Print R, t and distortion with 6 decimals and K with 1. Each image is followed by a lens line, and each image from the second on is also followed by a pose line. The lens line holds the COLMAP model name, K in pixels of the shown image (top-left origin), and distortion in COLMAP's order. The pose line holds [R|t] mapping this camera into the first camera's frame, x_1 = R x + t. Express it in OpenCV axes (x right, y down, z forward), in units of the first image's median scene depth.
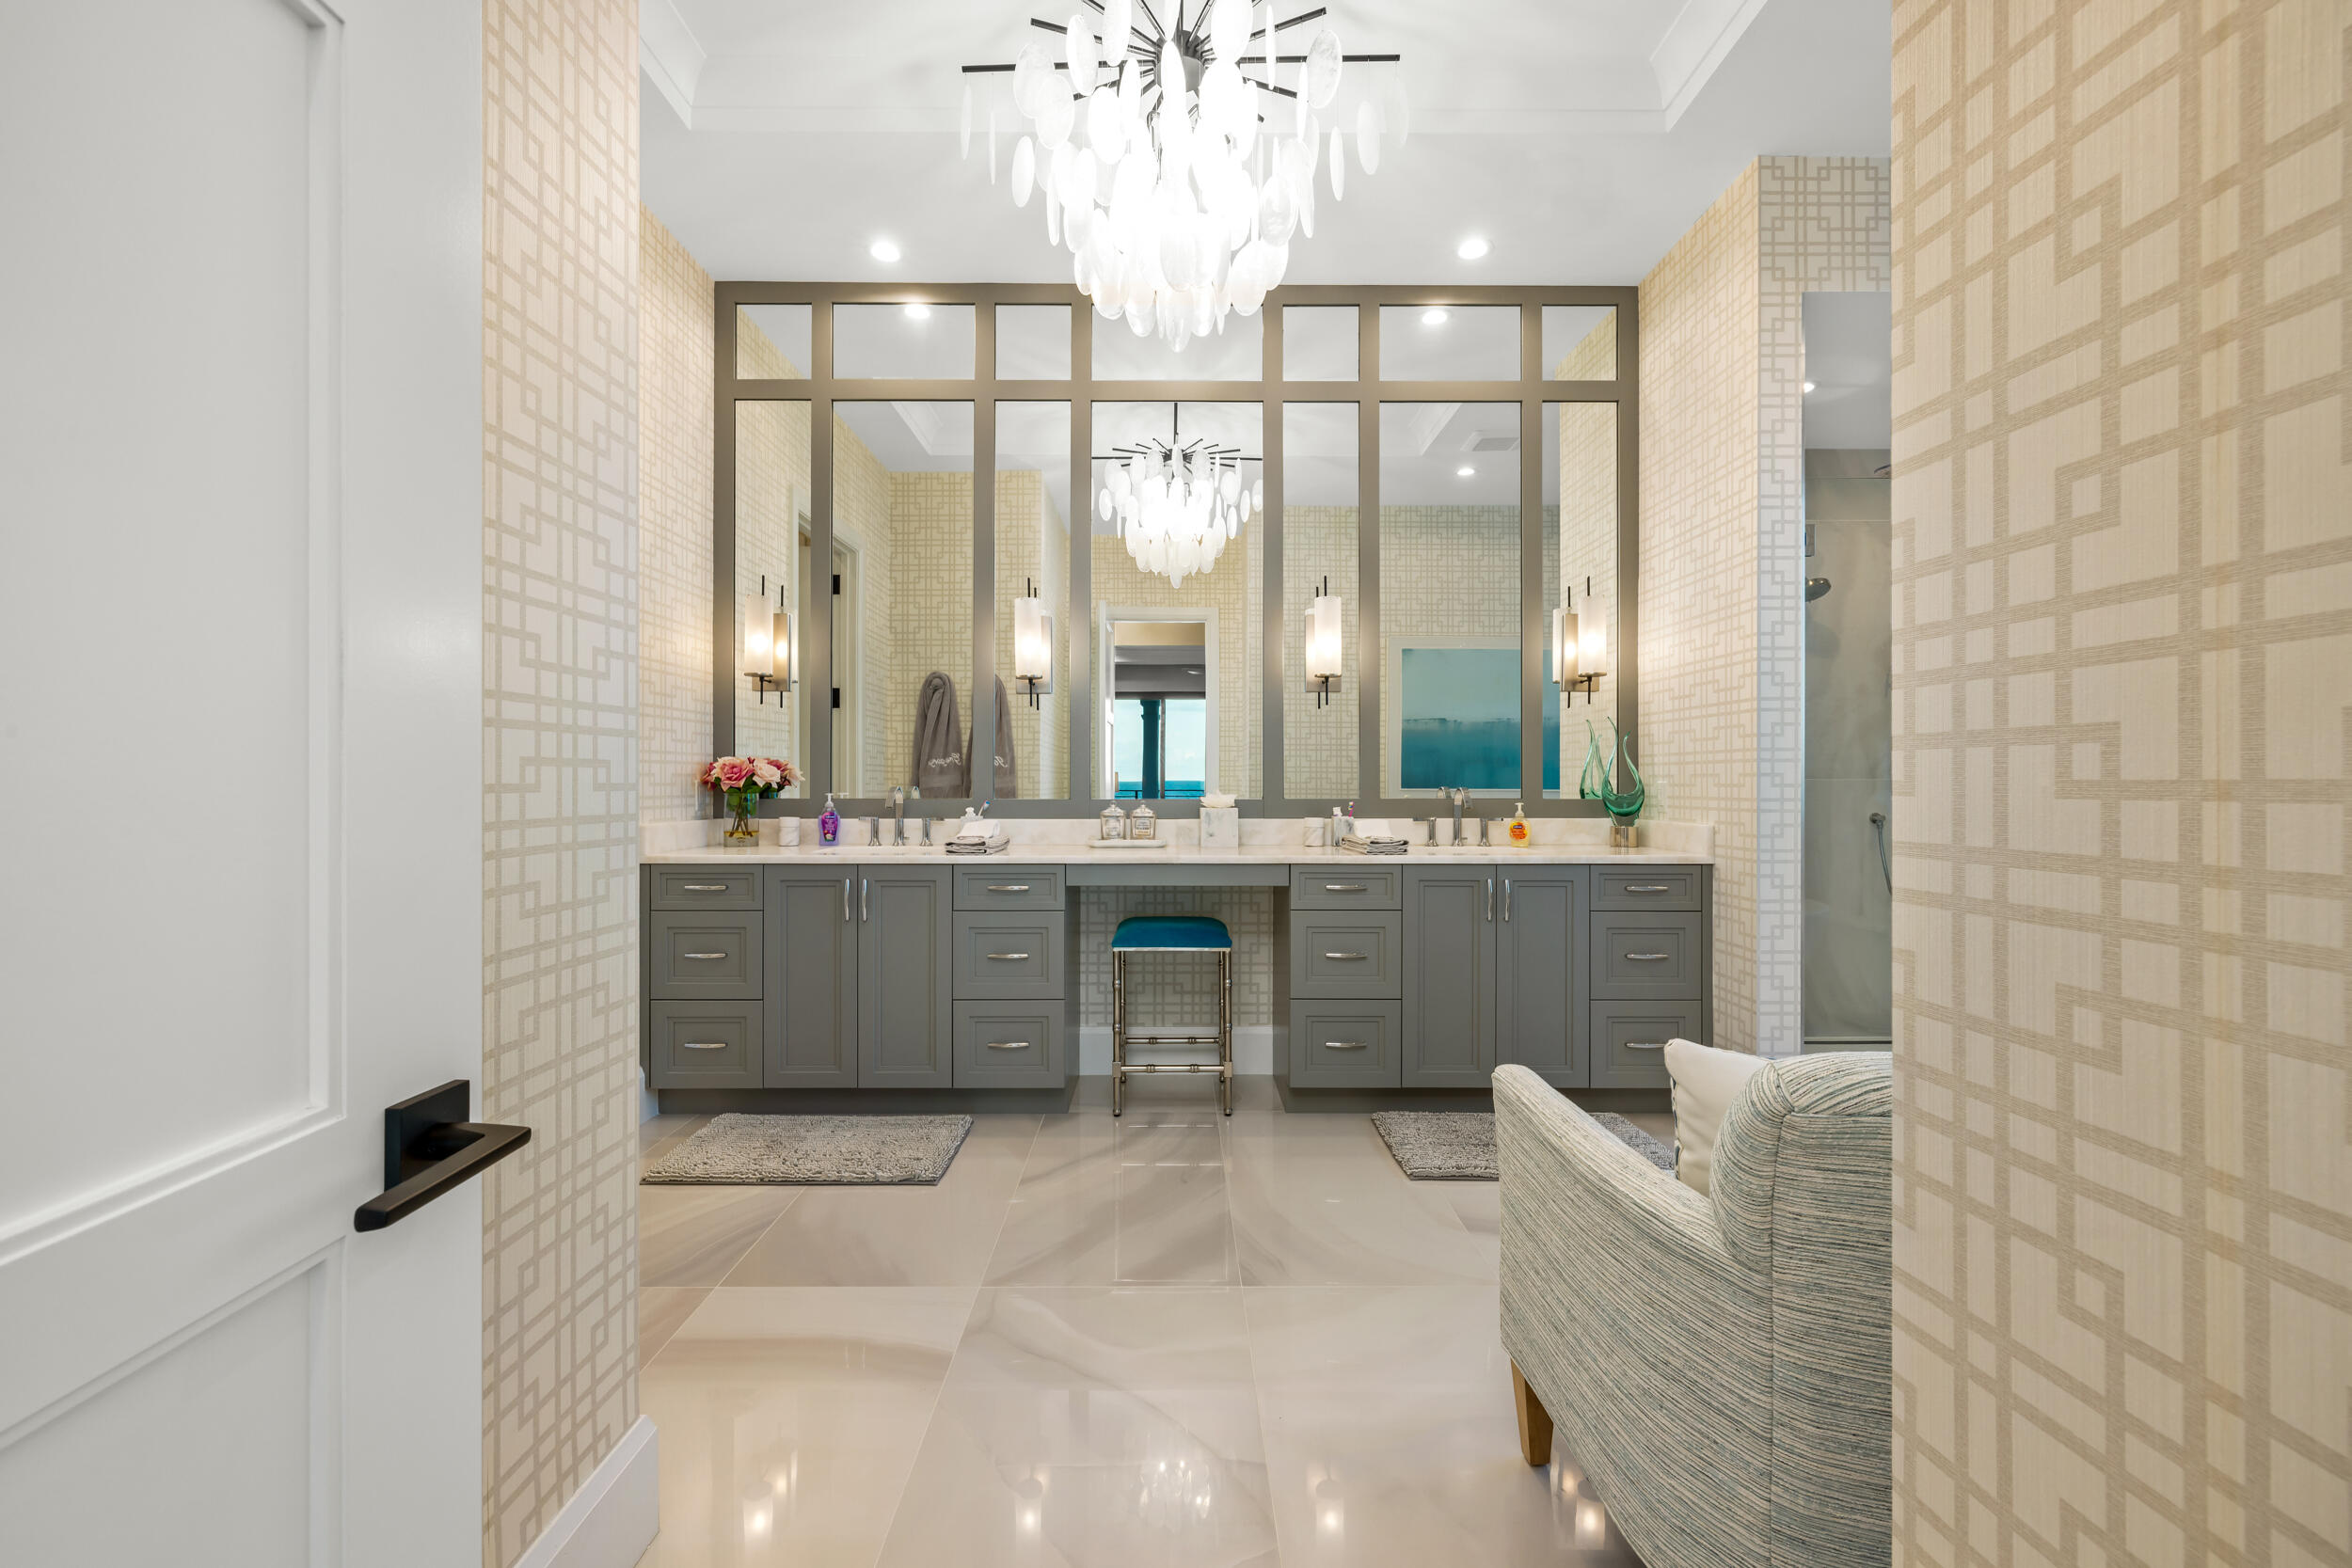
lens RADIAL K [[1013.5, 0, 1180.0], [0, 1013.5, 779.5], [0, 0, 1]] dist [-0.000137, -0.000287]
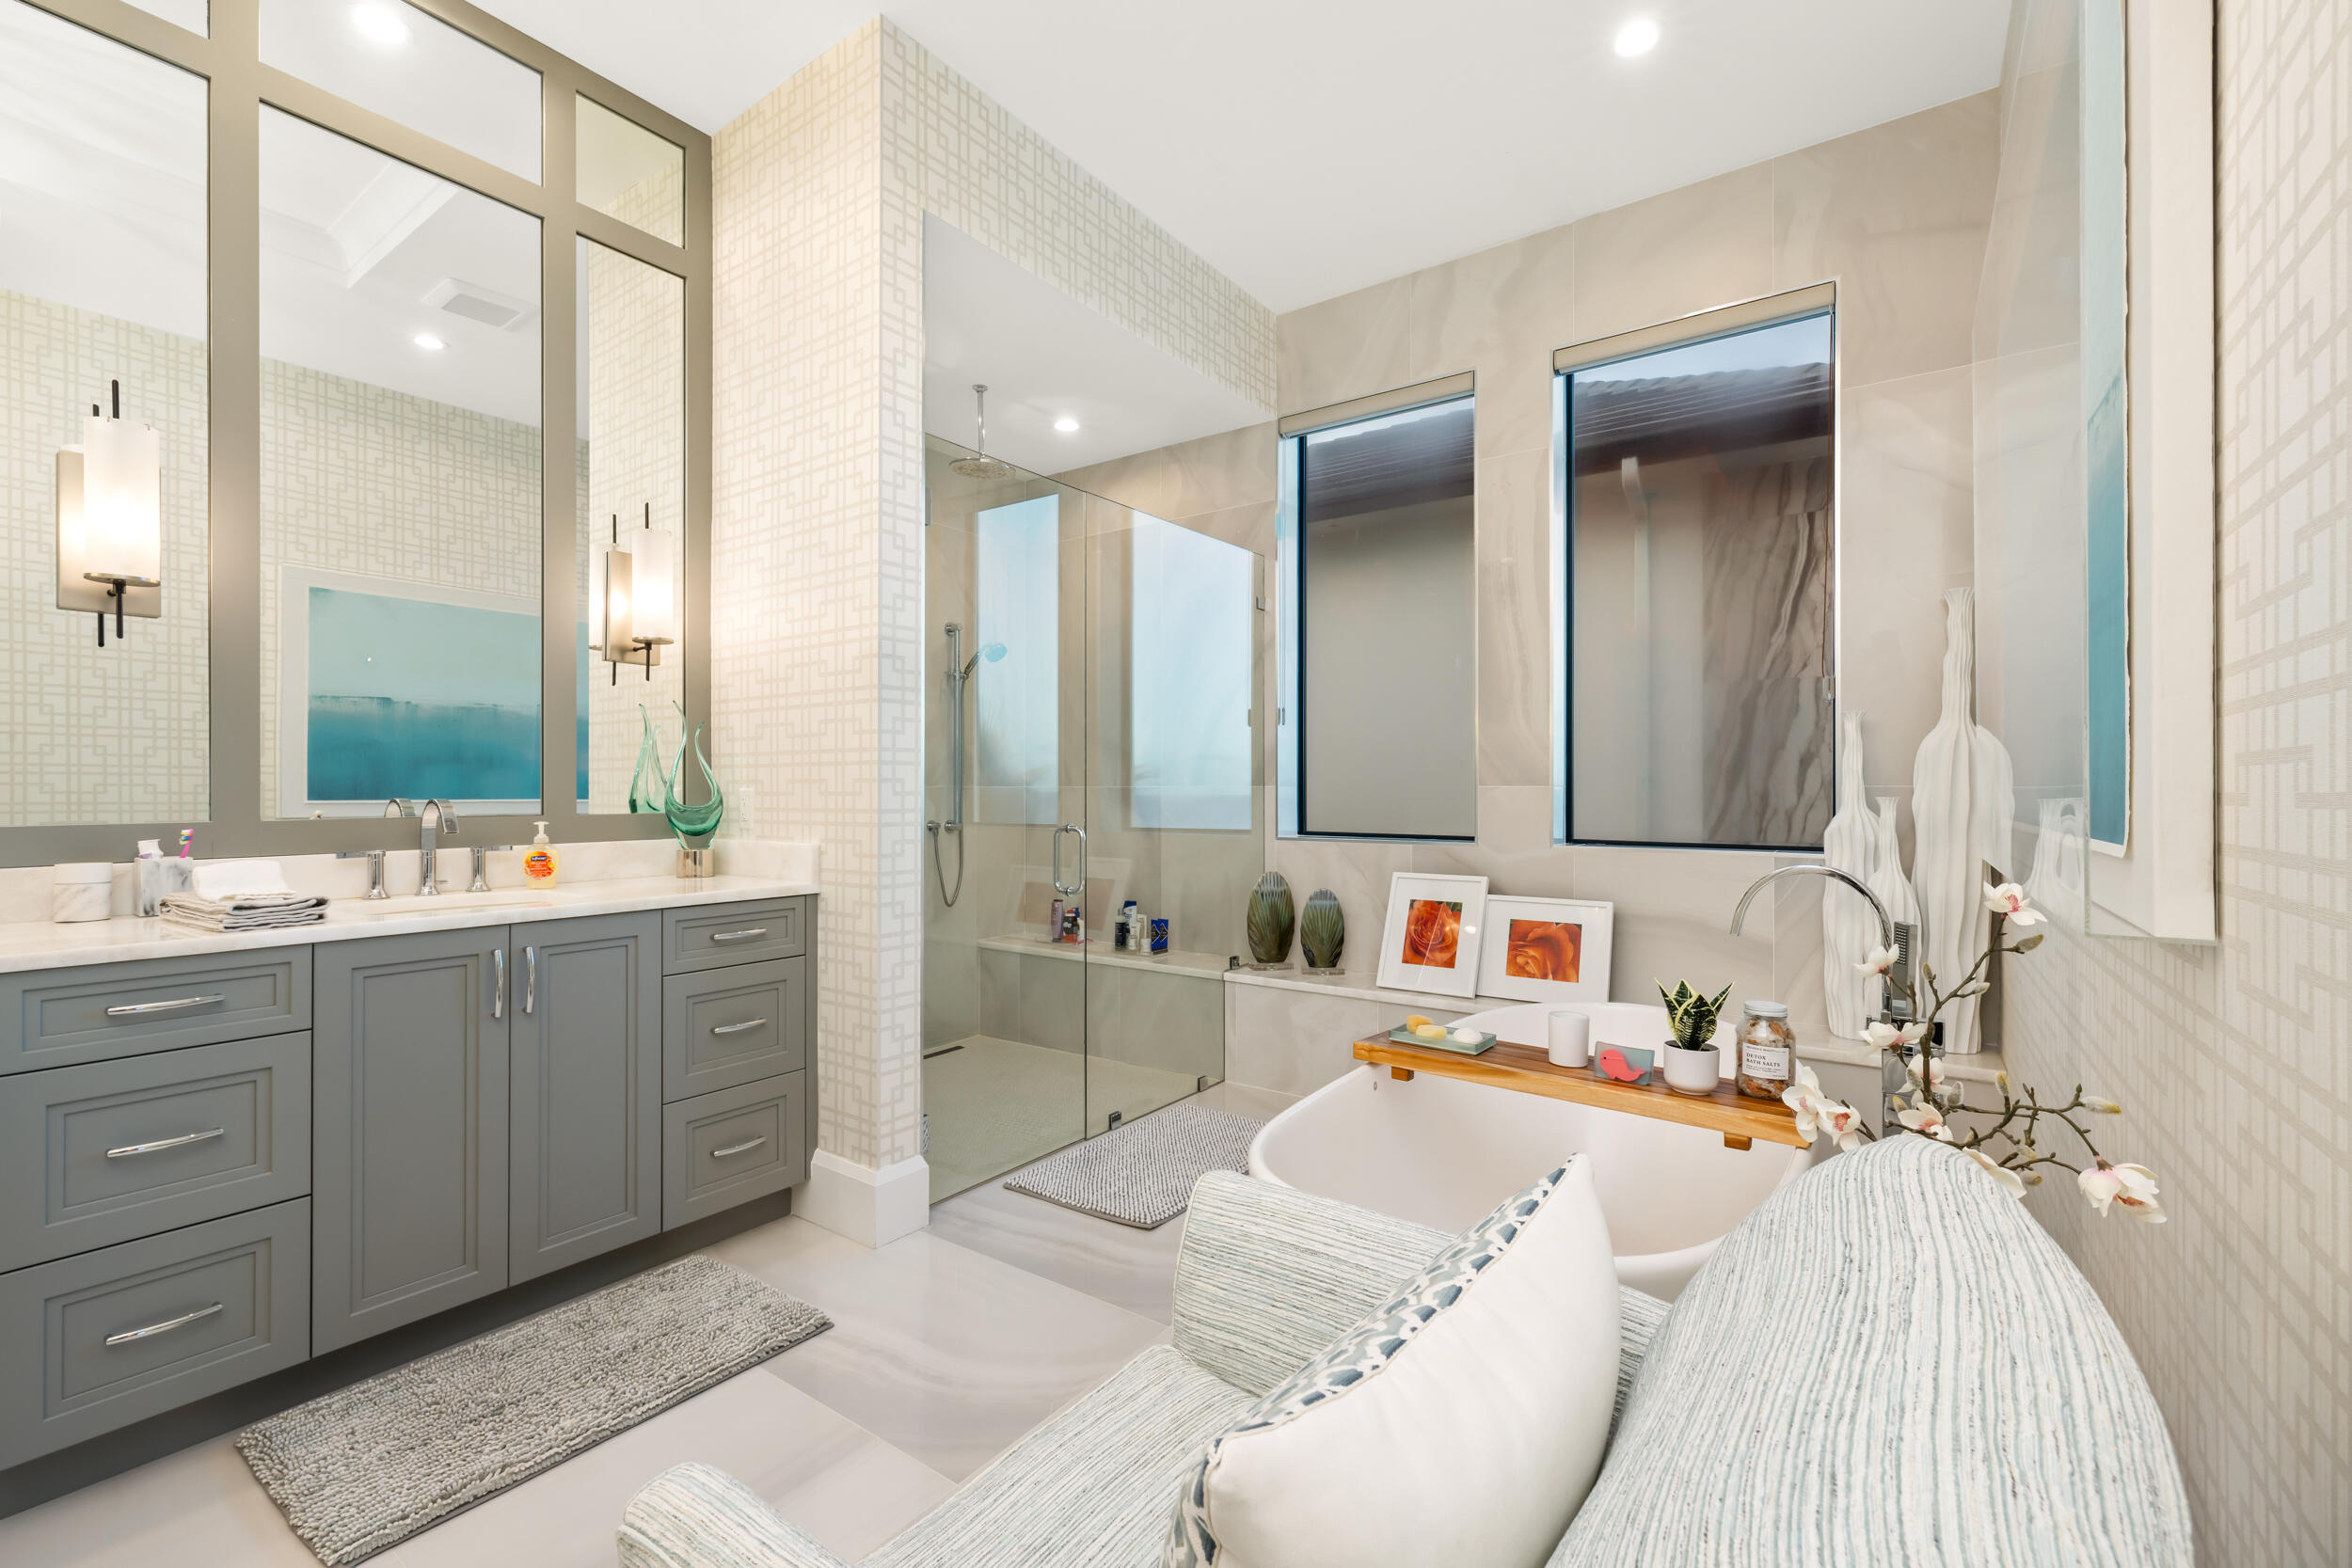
lens RADIAL K [[1013.5, 0, 1182.5], [0, 1013.5, 787.7], [0, 0, 1]] dist [-0.000137, -0.000287]
pose [[0.599249, 0.000029, 0.800562, 0.062207], [-0.000262, 1.000000, 0.000161, 0.000850], [-0.800562, -0.000306, 0.599249, 0.294685]]
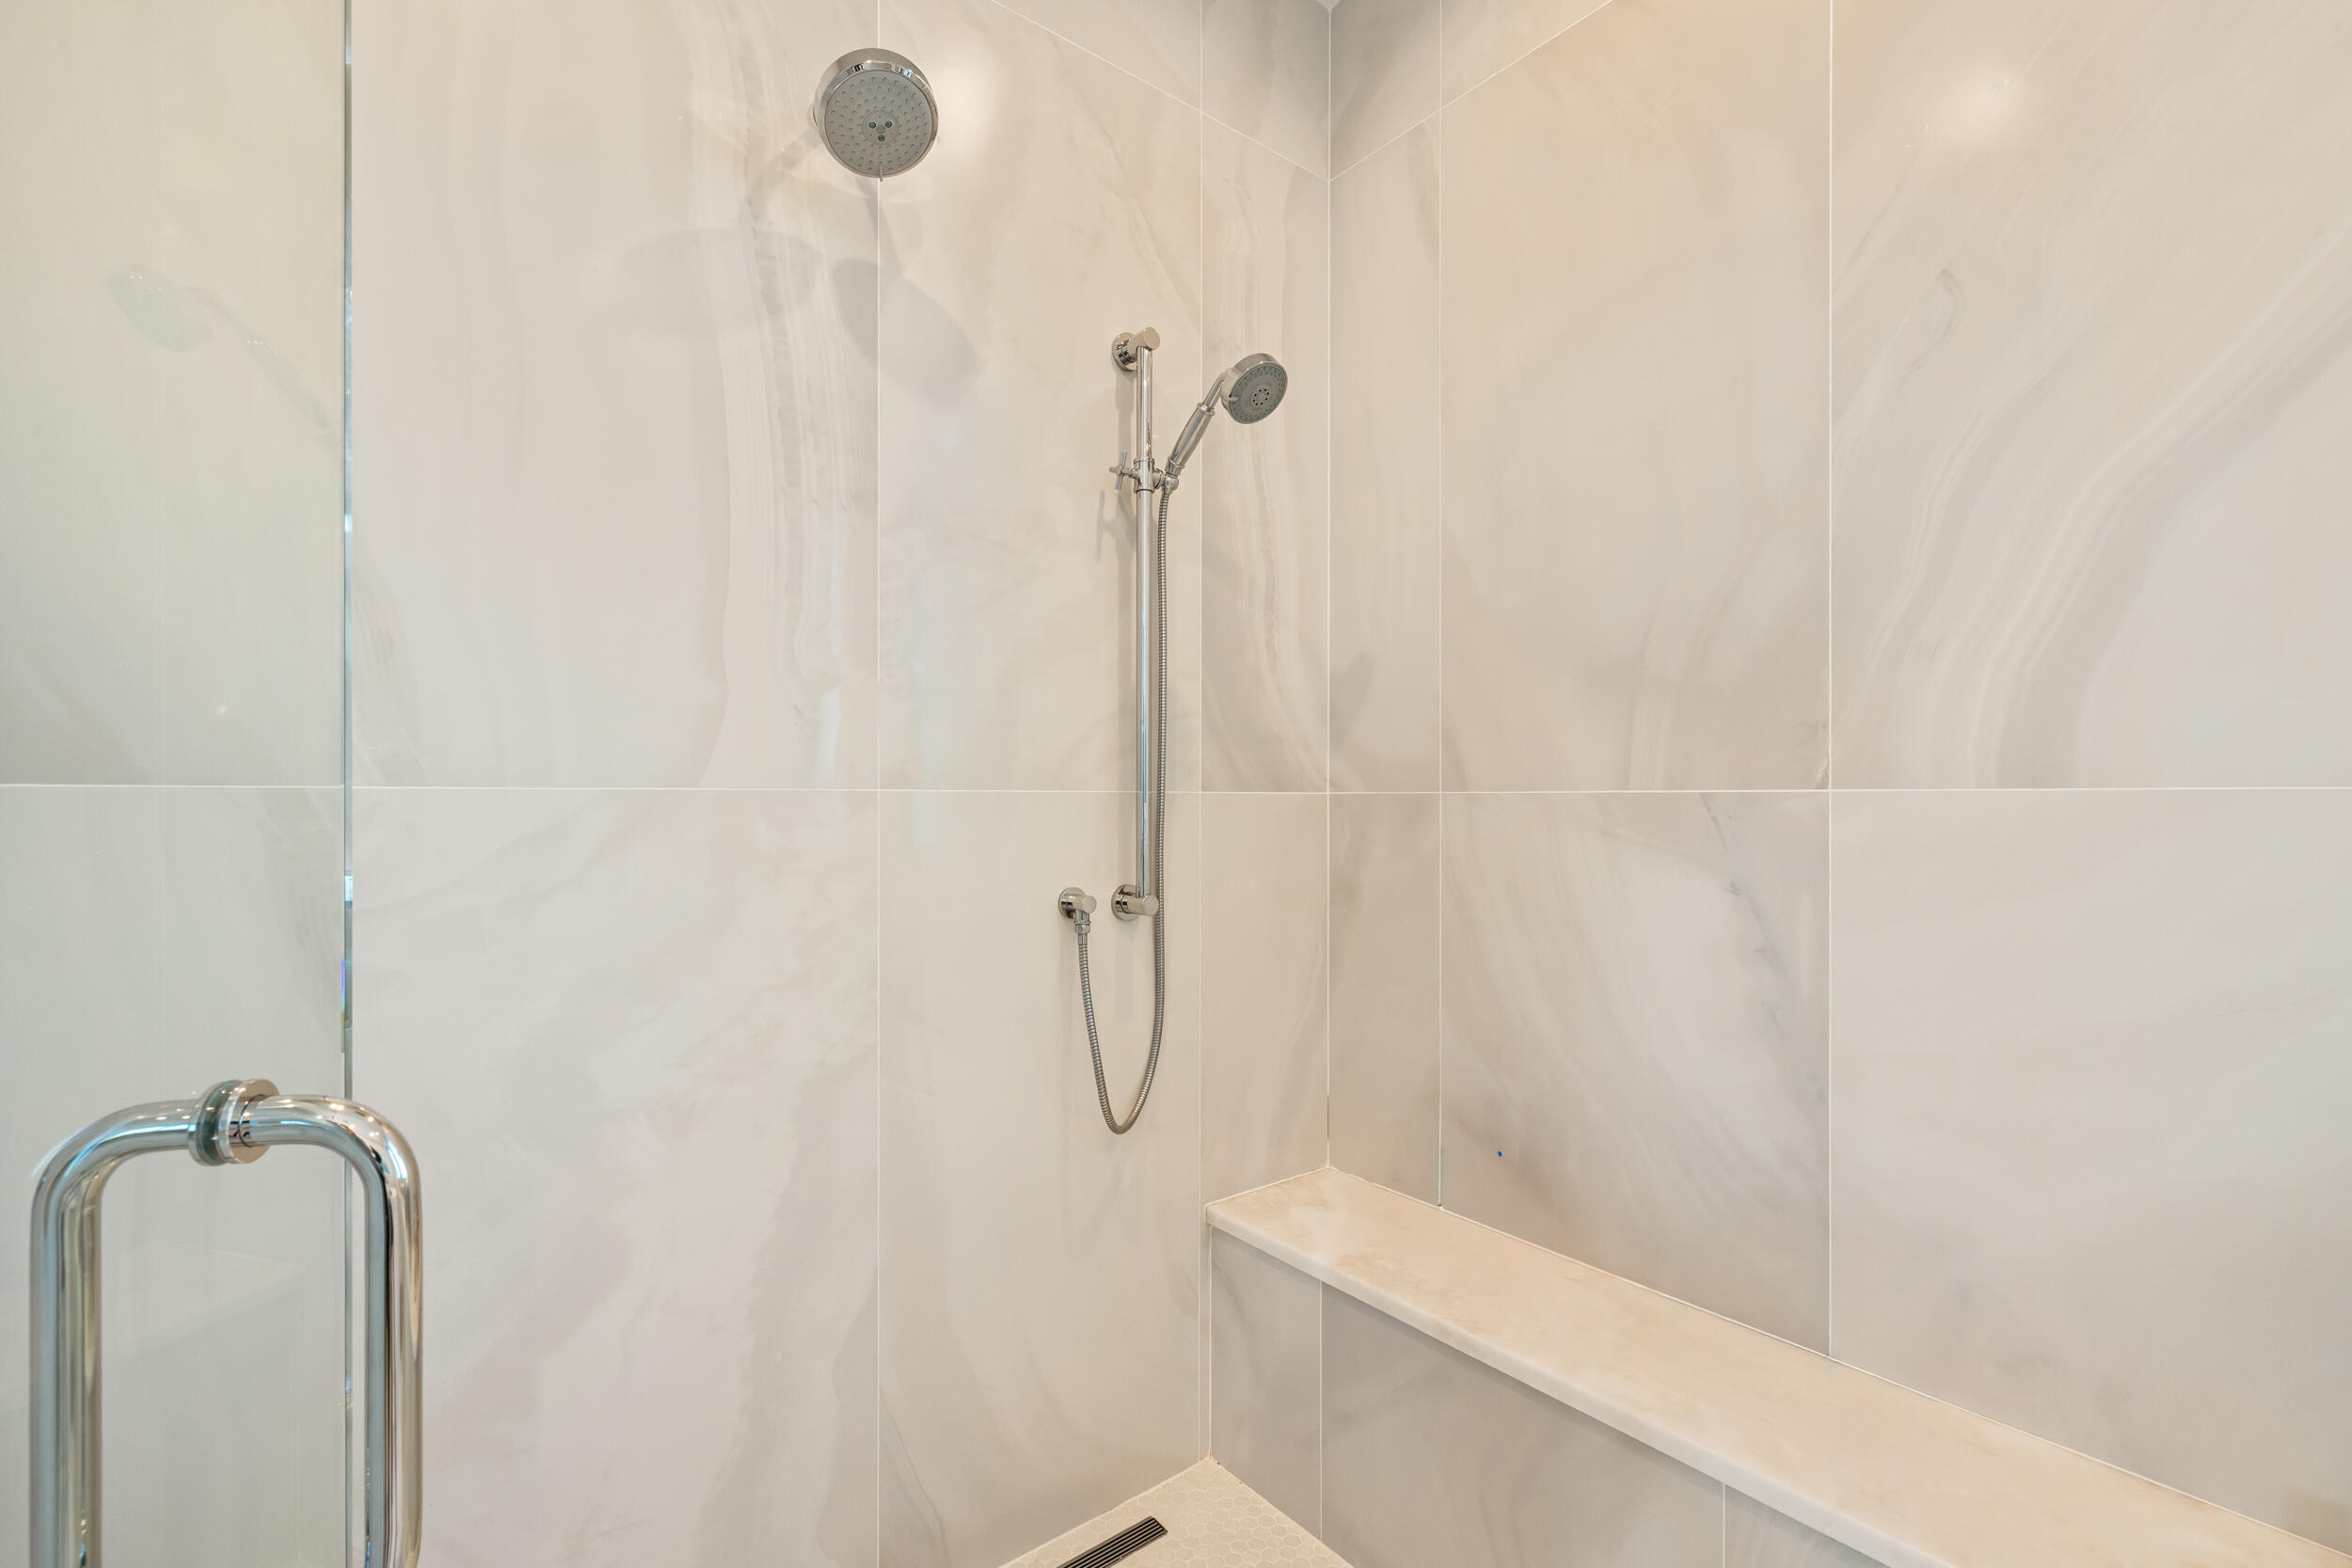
lens RADIAL K [[1013.5, 0, 1171.9], [0, 1013.5, 786.6], [0, 0, 1]] dist [-0.000137, -0.000287]
pose [[0.769972, -0.001680, 0.638076, 0.417806], [0.001938, 0.999998, 0.000294, 0.000358], [-0.638075, 0.001010, 0.769974, 0.689902]]
